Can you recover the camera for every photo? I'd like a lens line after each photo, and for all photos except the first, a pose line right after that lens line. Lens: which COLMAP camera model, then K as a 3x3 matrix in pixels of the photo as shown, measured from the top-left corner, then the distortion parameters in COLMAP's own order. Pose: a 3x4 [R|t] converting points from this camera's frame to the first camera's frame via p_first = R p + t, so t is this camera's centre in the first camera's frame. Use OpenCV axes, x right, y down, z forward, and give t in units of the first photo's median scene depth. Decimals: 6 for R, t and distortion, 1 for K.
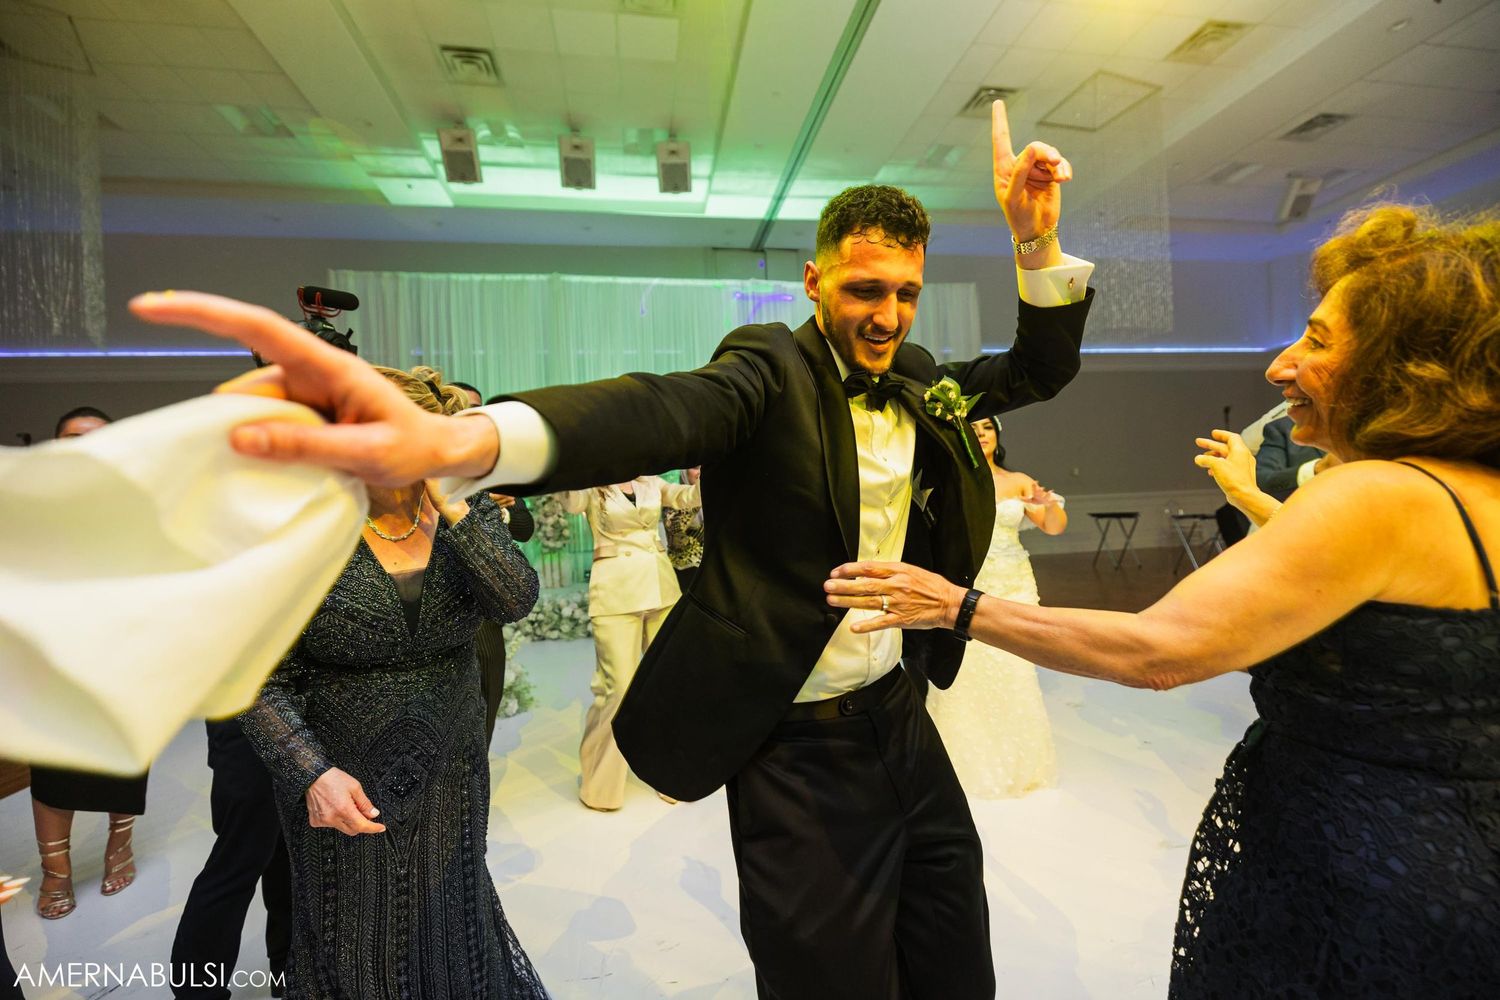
lens RADIAL K [[629.8, 0, 750.0], [0, 629.8, 500.0], [0, 0, 1]] dist [0.001736, 0.000075]
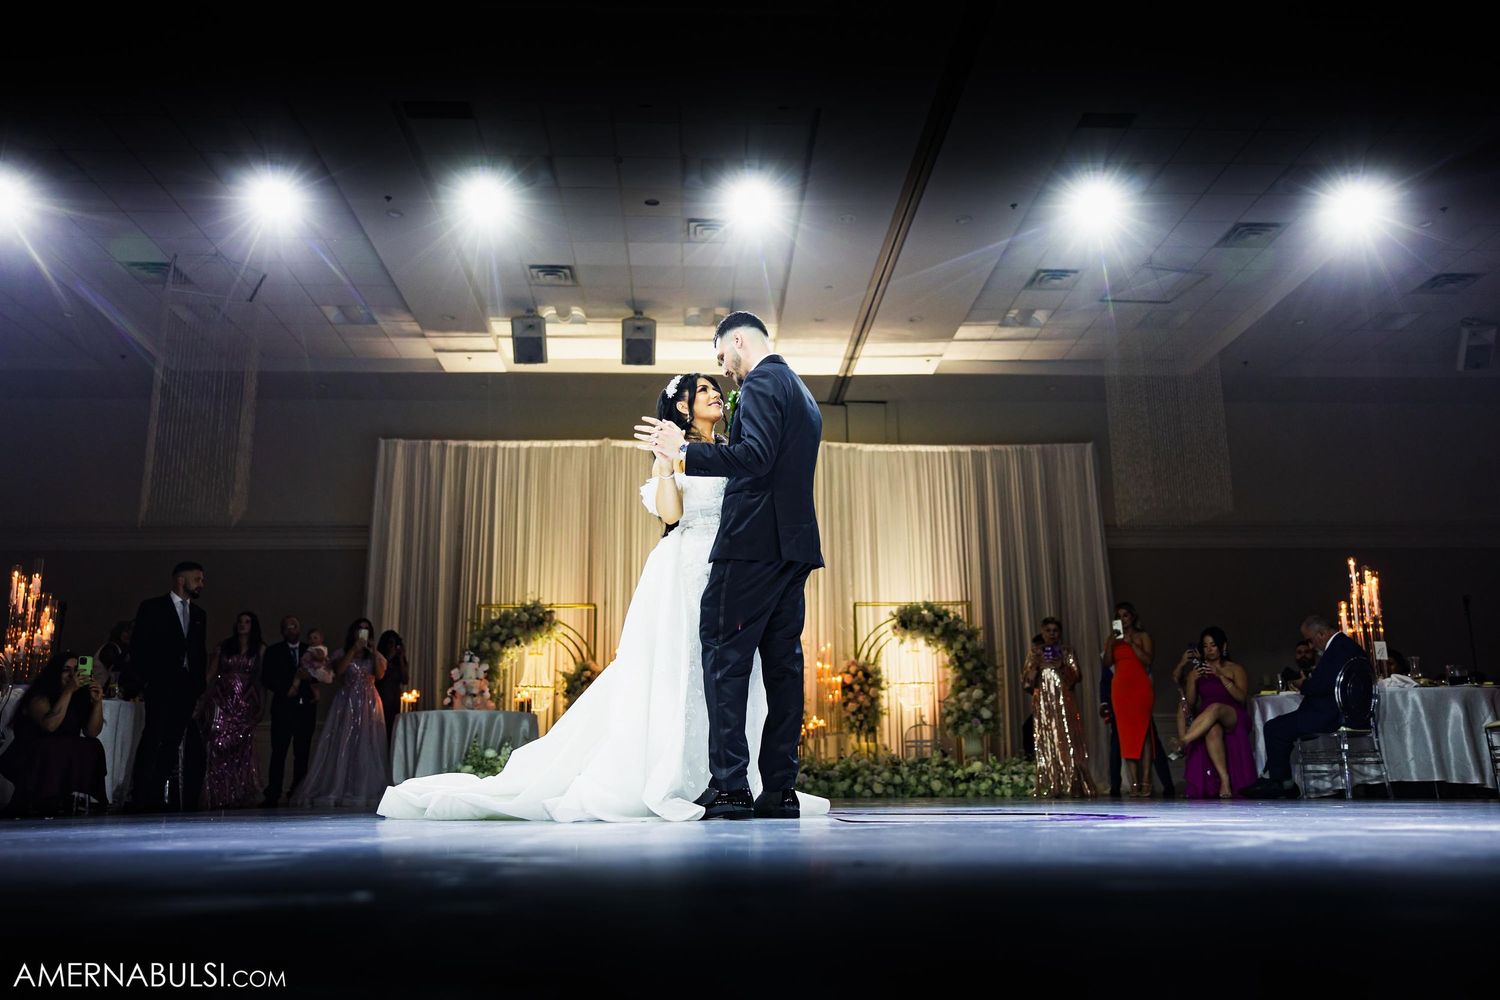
lens RADIAL K [[1228.9, 0, 750.0], [0, 1228.9, 500.0], [0, 0, 1]] dist [0.005938, 0.001382]
pose [[0.991393, 0.003535, -0.130869, 0.143923], [-0.032912, 0.974261, -0.223008, 0.129172], [0.126712, 0.225396, 0.965992, -0.733007]]
